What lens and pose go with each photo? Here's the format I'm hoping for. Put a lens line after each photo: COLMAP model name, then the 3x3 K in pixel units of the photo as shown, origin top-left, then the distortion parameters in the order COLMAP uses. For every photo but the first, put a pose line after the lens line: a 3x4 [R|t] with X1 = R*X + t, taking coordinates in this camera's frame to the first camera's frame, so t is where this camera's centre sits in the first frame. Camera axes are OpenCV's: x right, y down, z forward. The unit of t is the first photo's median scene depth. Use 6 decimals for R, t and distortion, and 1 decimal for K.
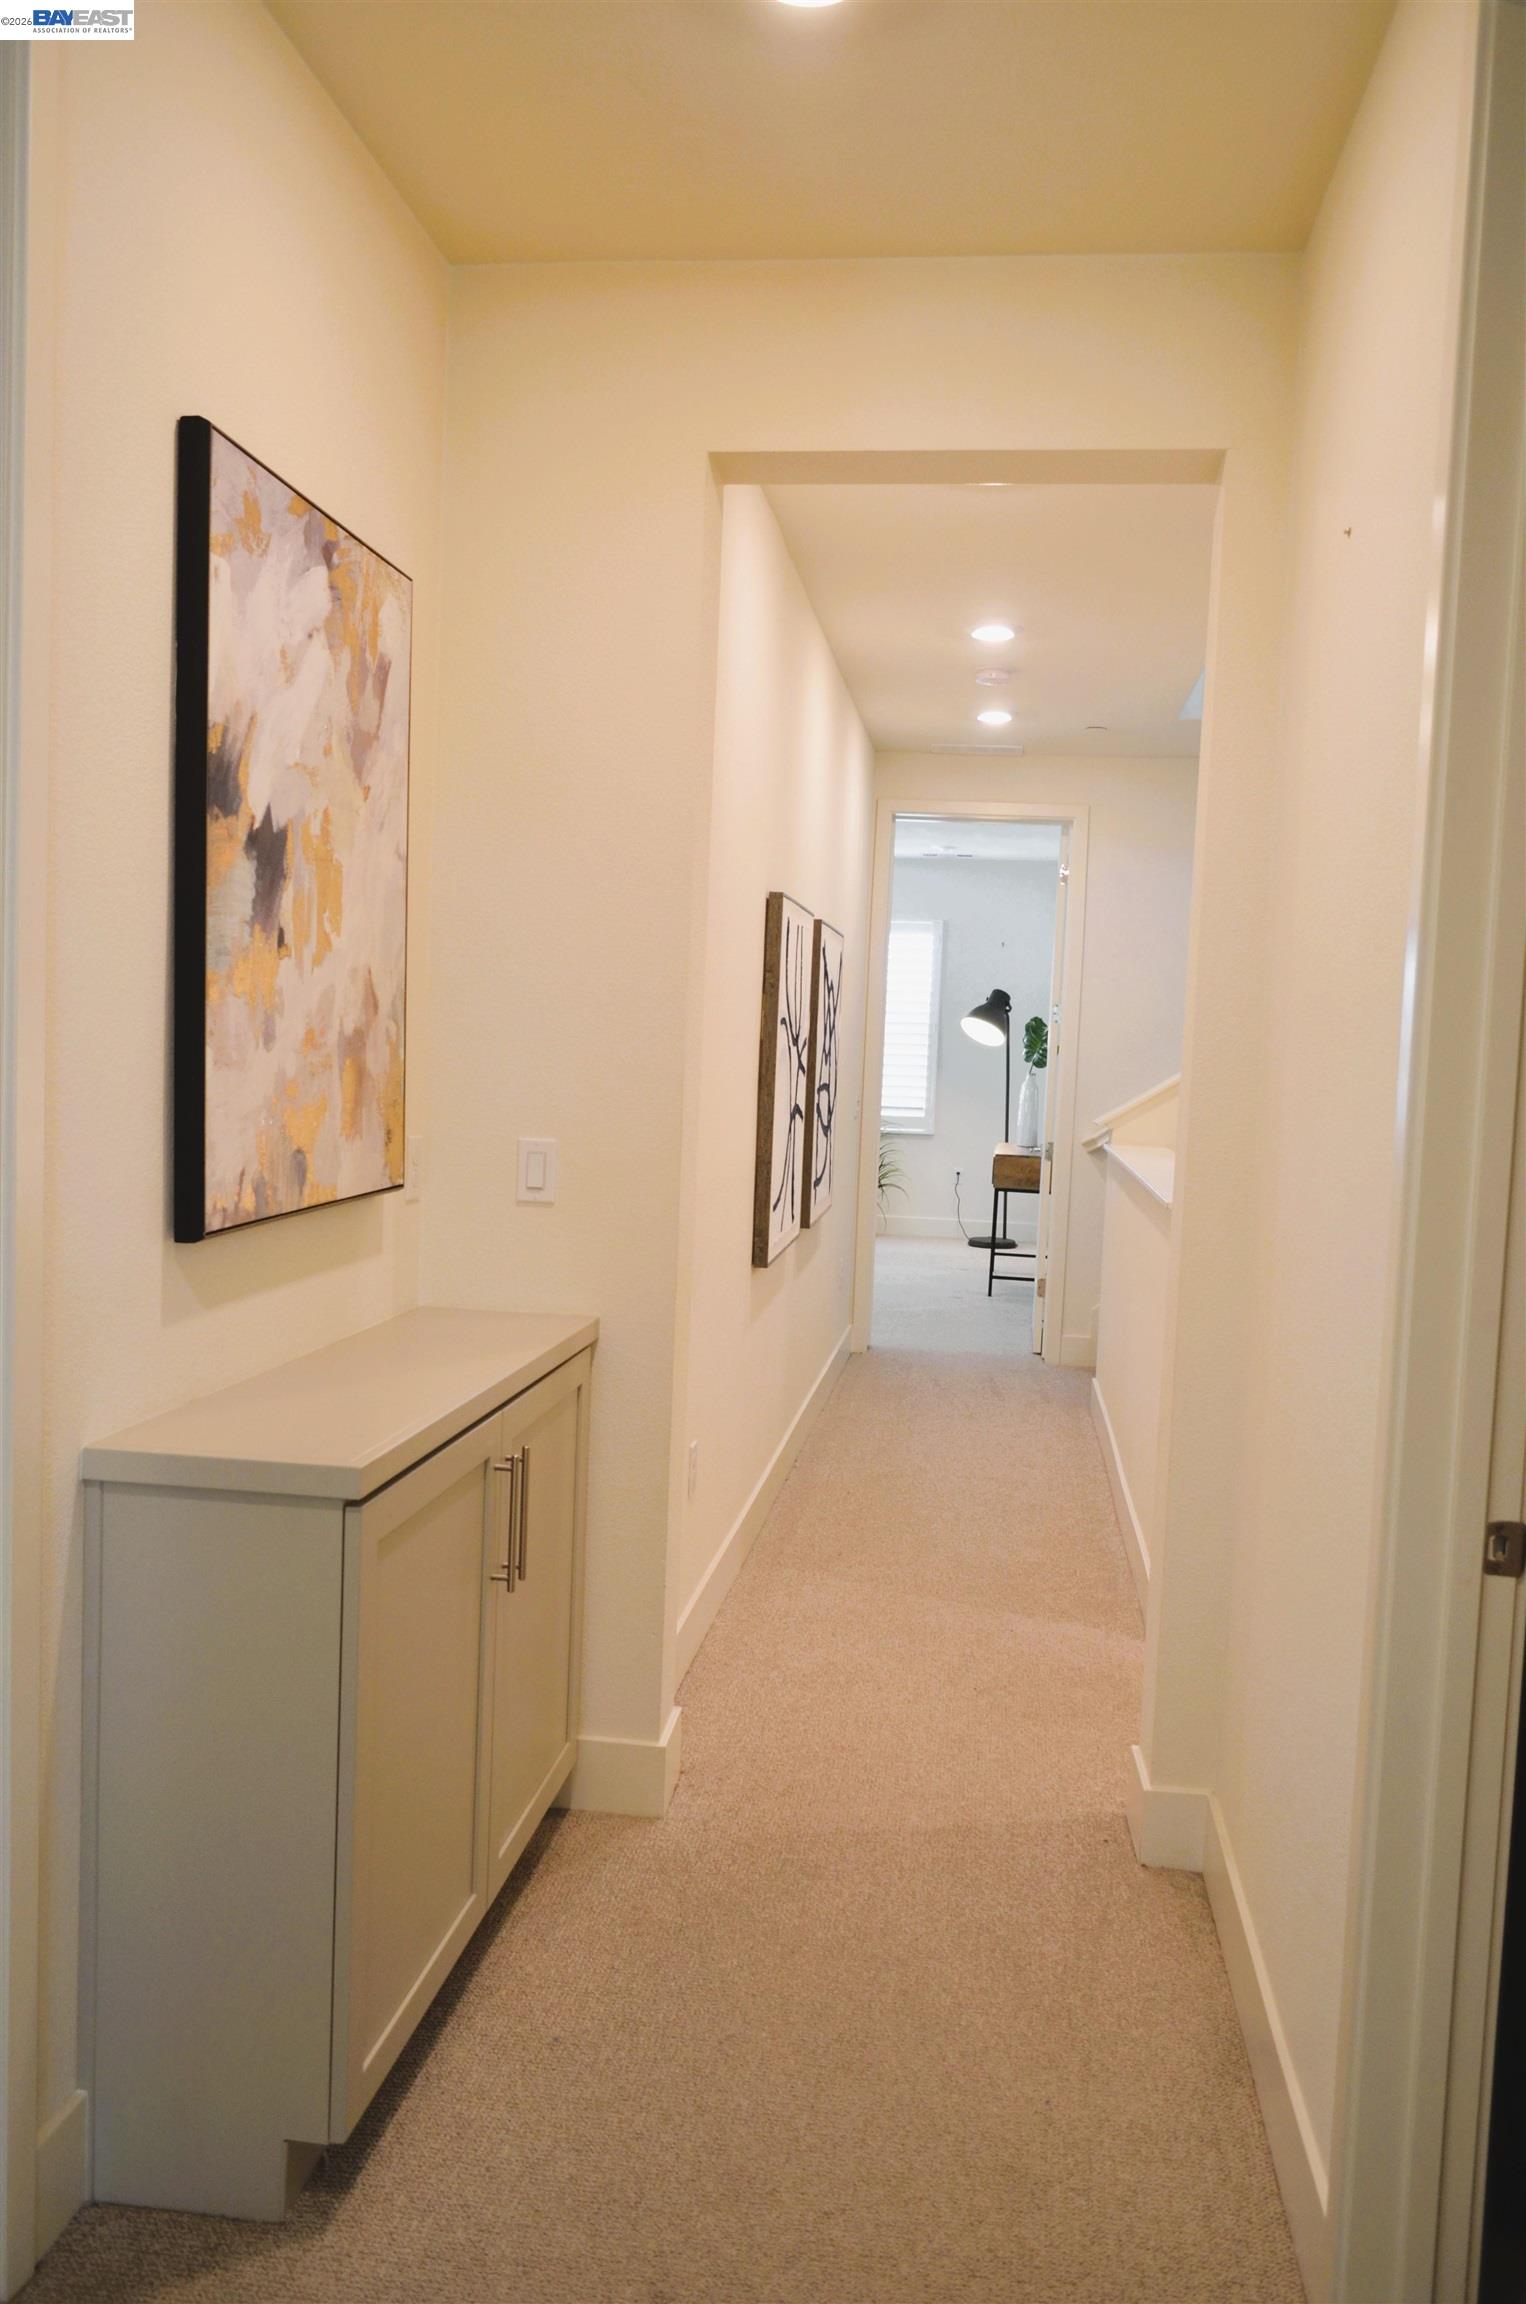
lens RADIAL K [[1752.7, 0, 767.2], [0, 1752.7, 1157.1], [0, 0, 1]] dist [-0.024971, -0.001256]
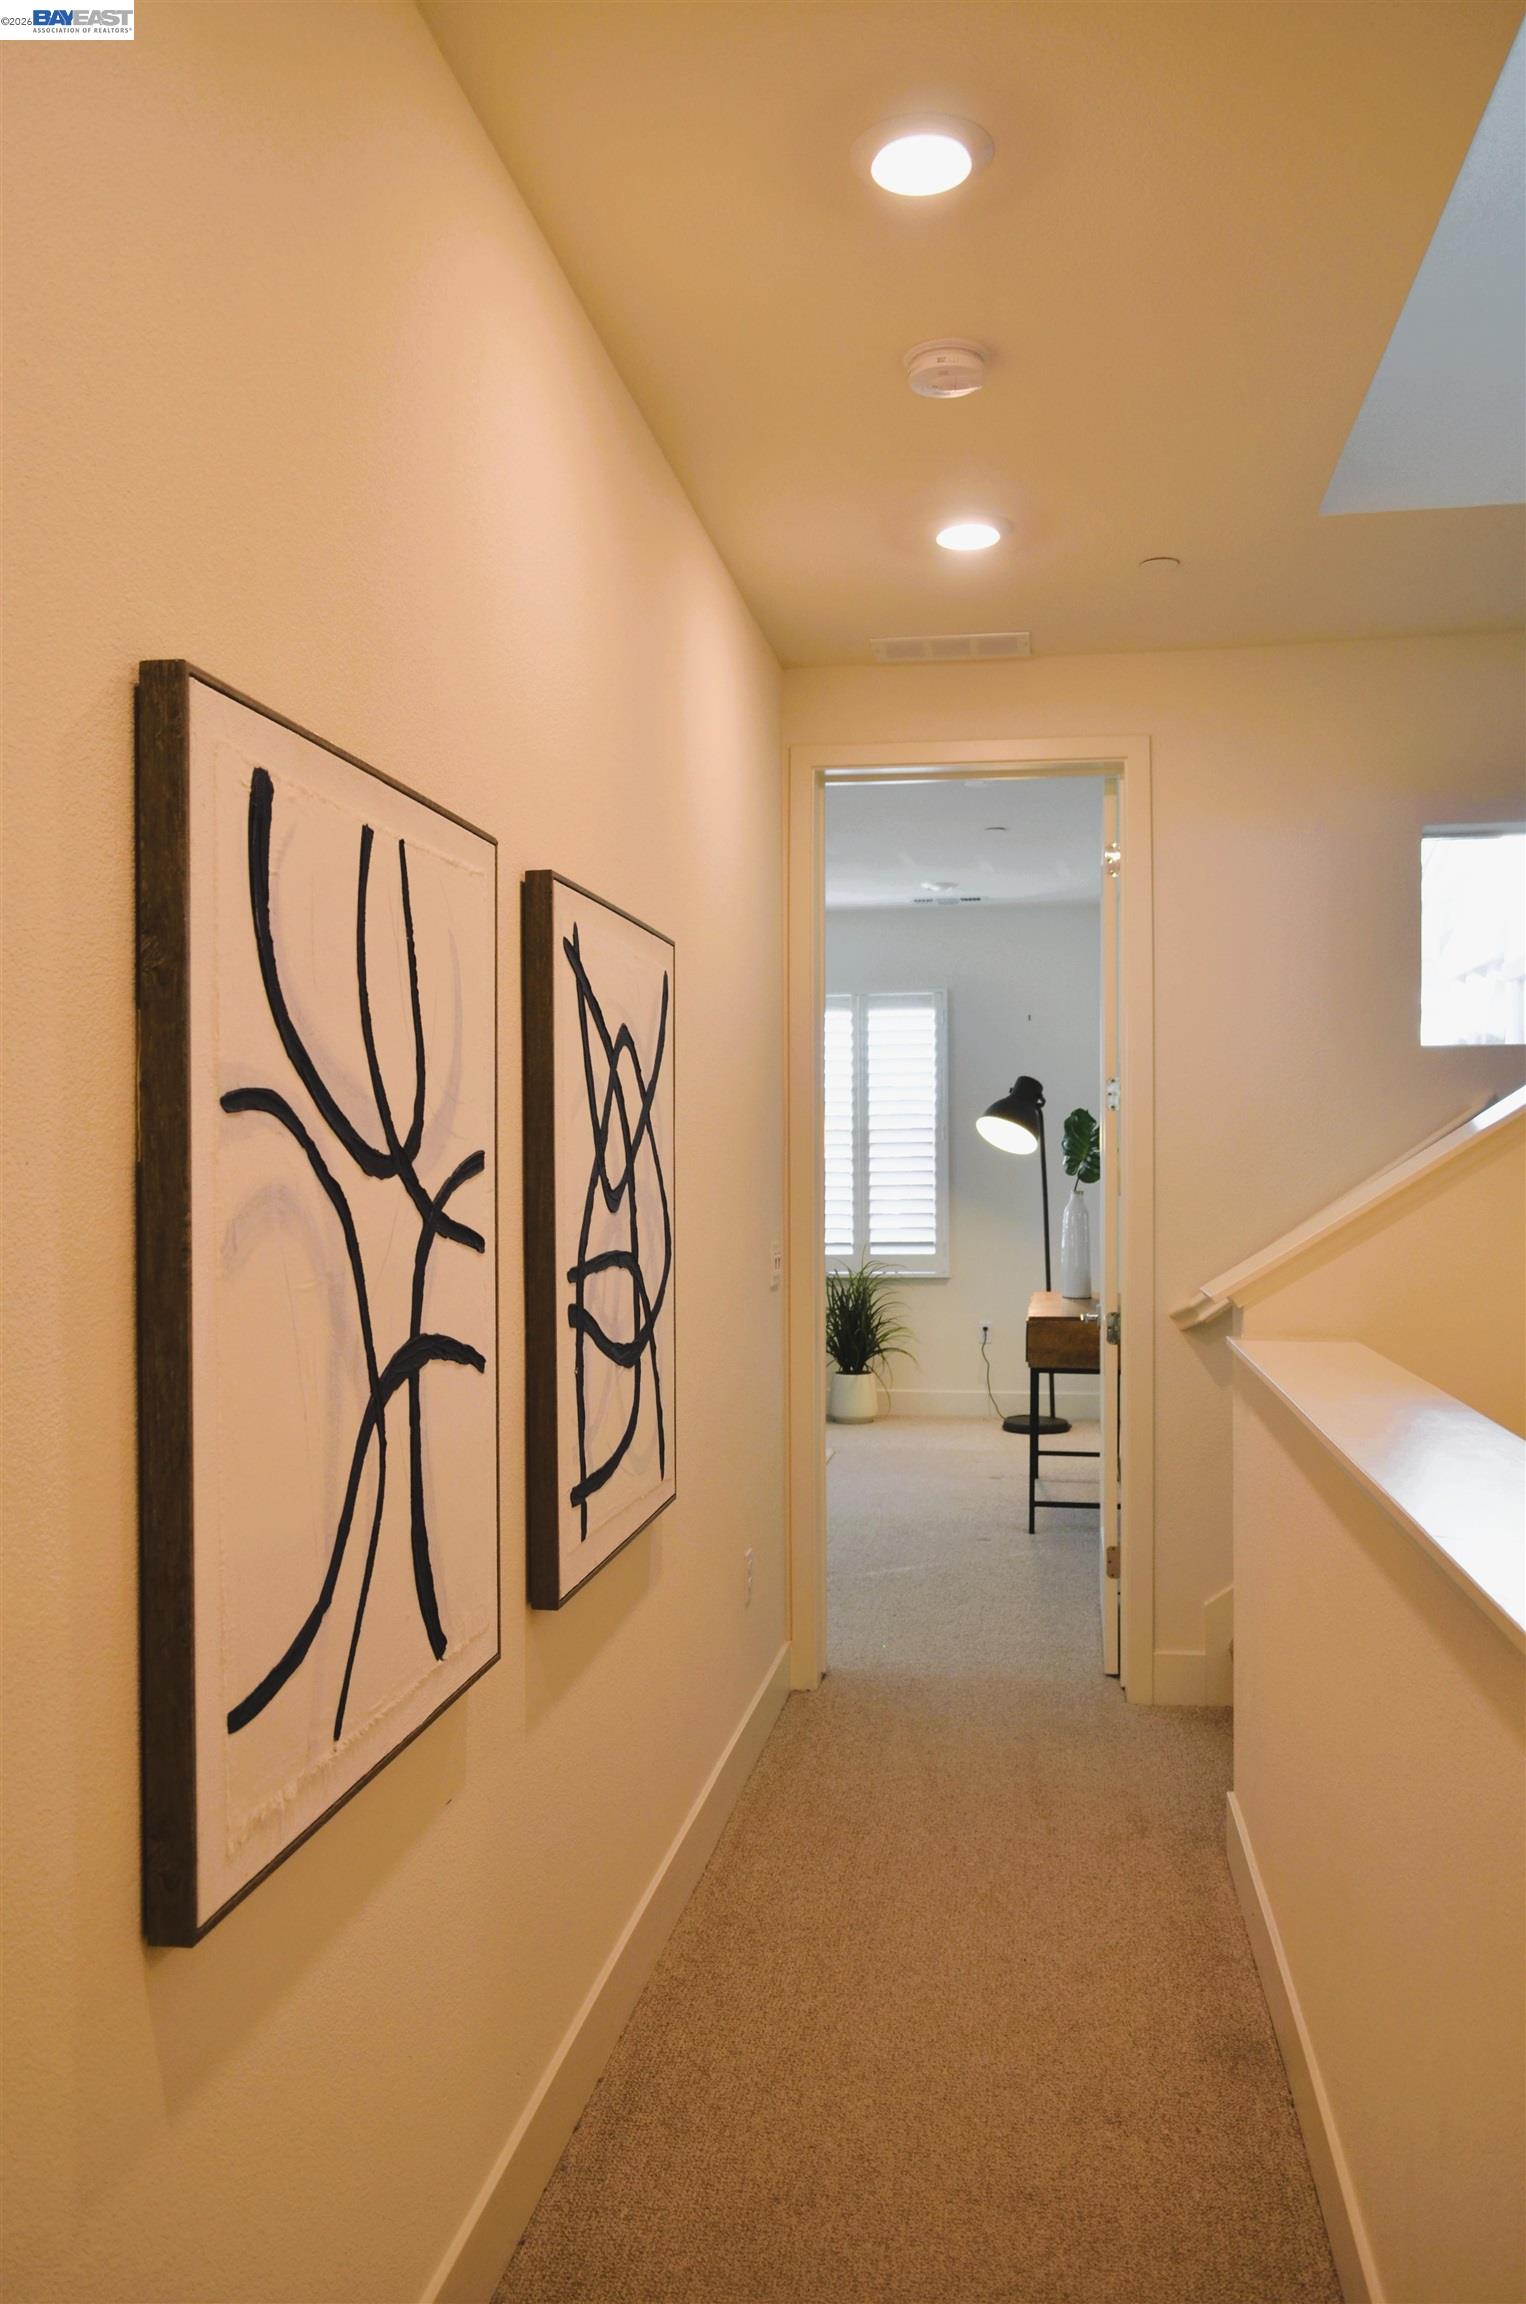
lens RADIAL K [[1752.7, 0, 767.2], [0, 1752.7, 1157.1], [0, 0, 1]] dist [-0.024971, -0.001256]
pose [[0.998684, -0.044526, -0.025462, 0.051084], [0.042688, 0.996726, -0.068665, -0.020534], [0.028436, 0.067487, 0.997315, 0.333285]]
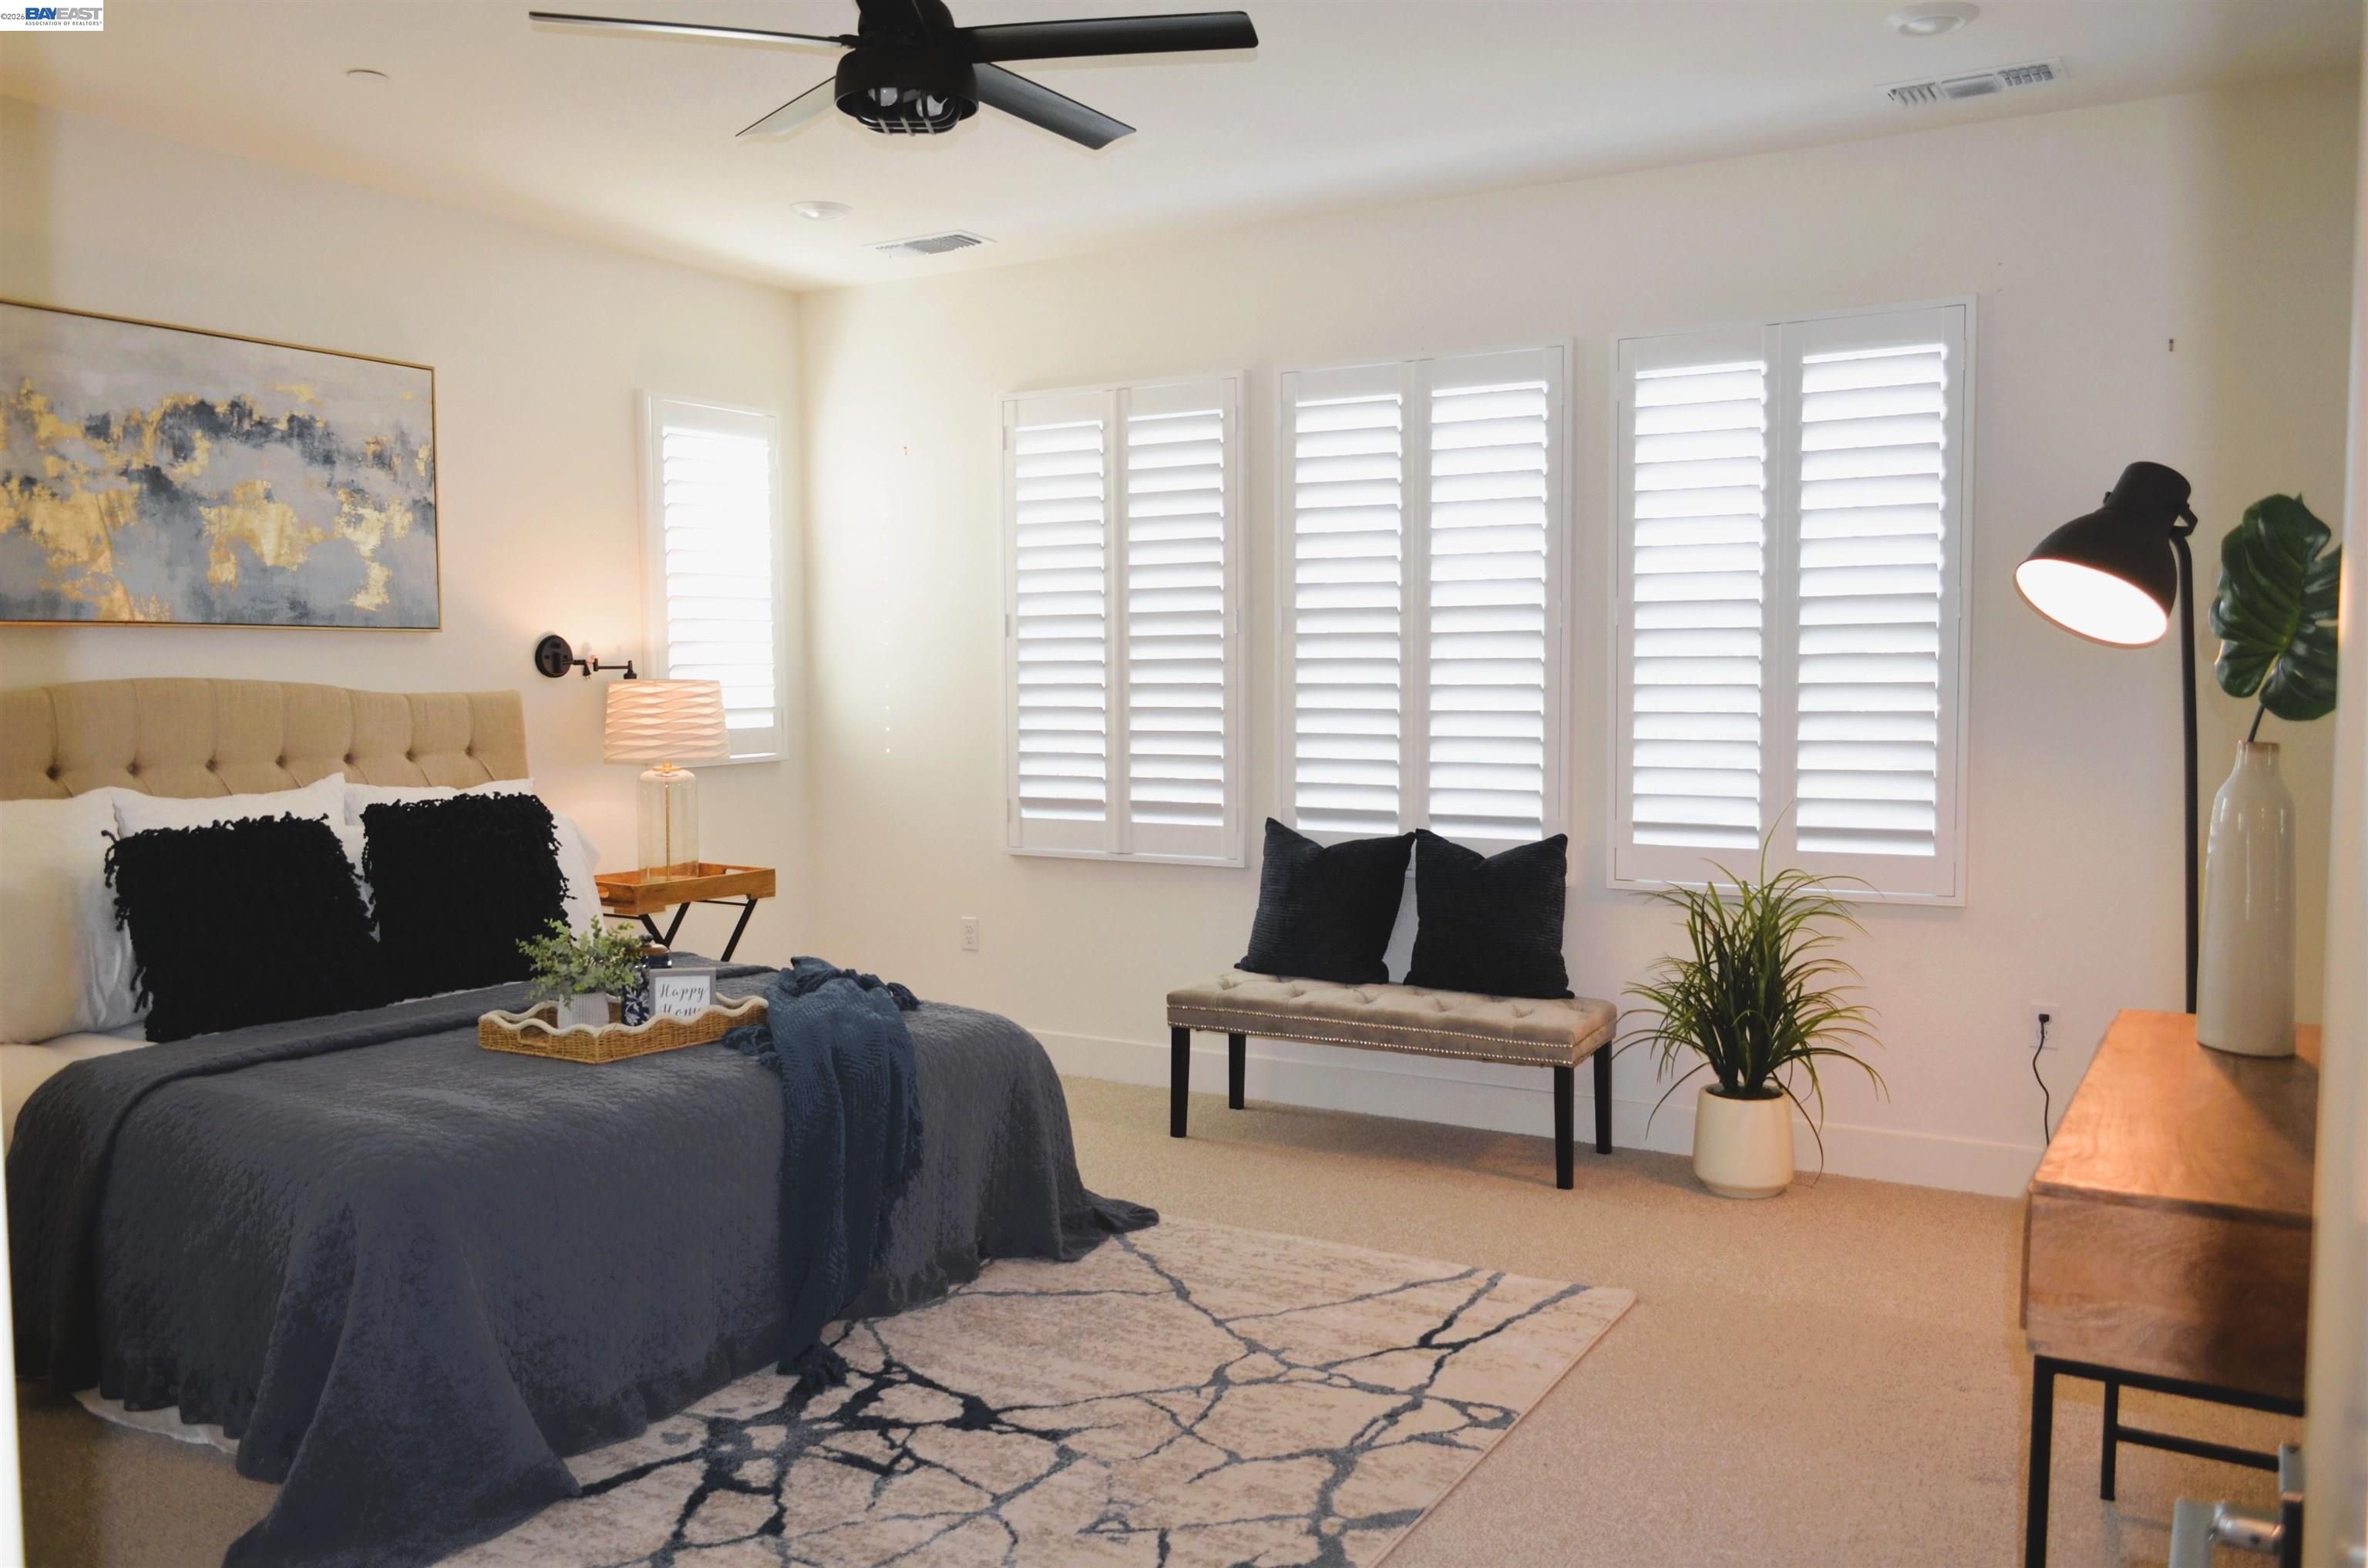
lens RADIAL K [[1827.7, 0, 1177.6], [0, 1827.7, 795.0], [0, 0, 1]] dist [-0.012503, 0.003847]
pose [[0.917781, -0.018397, -0.396660, 0.124431], [0.015046, 0.999820, -0.011557, -0.043664], [0.396801, 0.004639, 0.917893, 0.779509]]
